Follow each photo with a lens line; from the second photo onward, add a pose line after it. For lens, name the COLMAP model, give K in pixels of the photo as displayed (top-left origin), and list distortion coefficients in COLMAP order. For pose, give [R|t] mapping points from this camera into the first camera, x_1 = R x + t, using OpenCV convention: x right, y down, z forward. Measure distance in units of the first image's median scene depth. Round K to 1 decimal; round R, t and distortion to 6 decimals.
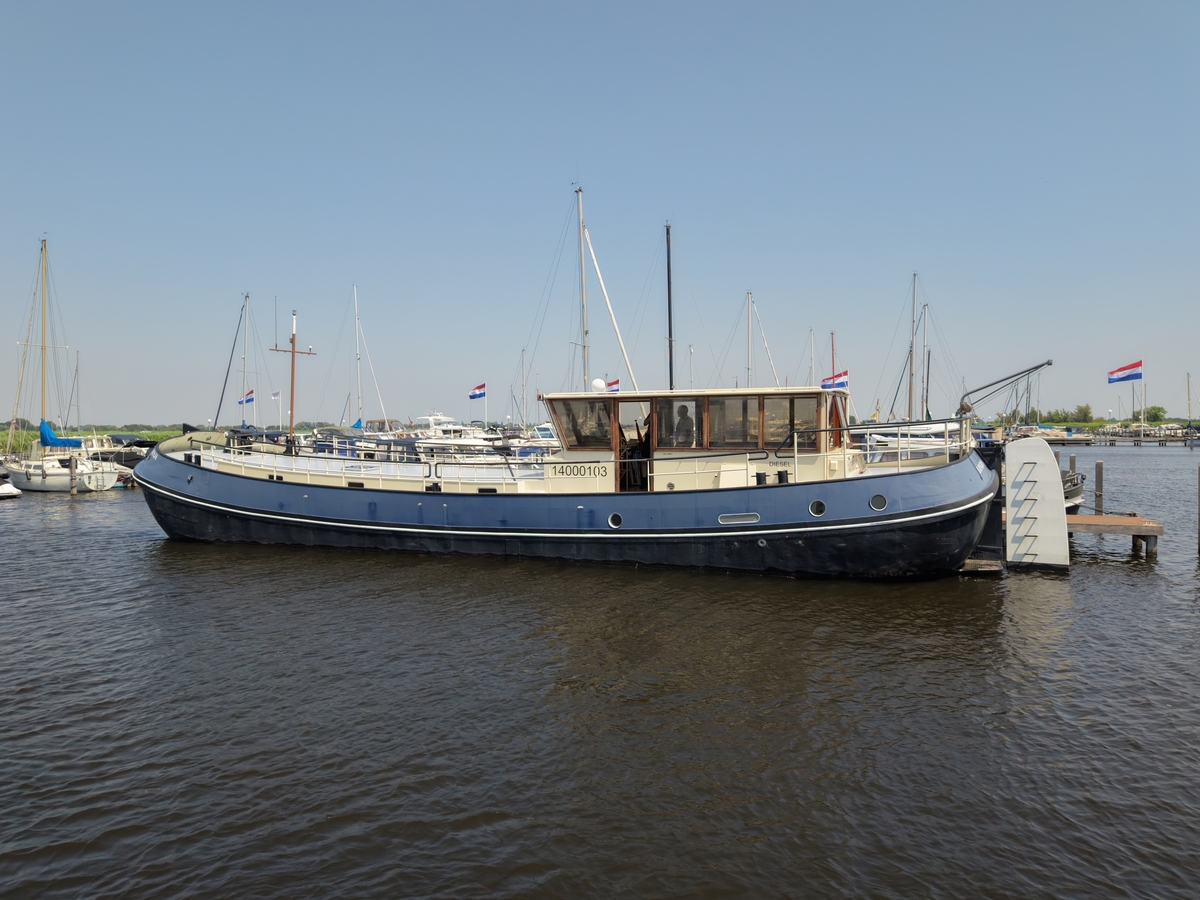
lens RADIAL K [[823.8, 0, 603.8], [0, 823.8, 440.4], [0, 0, 1]] dist [0.015377, -0.010191]
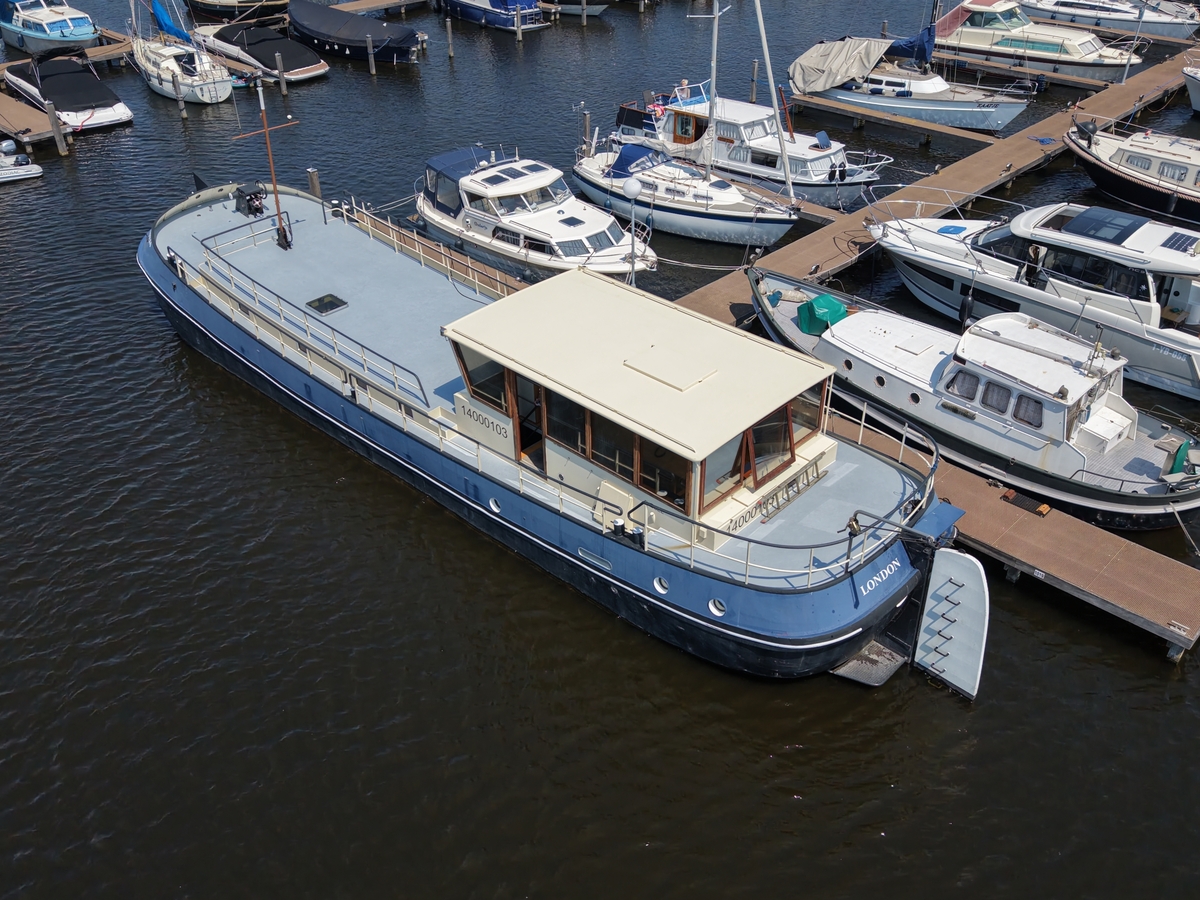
lens RADIAL K [[1046.1, 0, 592.5], [0, 1046.1, 458.3], [0, 0, 1]] dist [0.031681, -0.034486]
pose [[0.929794, 0.208041, -0.303648, 0.439271], [-0.006148, 0.833612, 0.552316, -0.563313], [0.368029, -0.511673, 0.776367, 0.158395]]
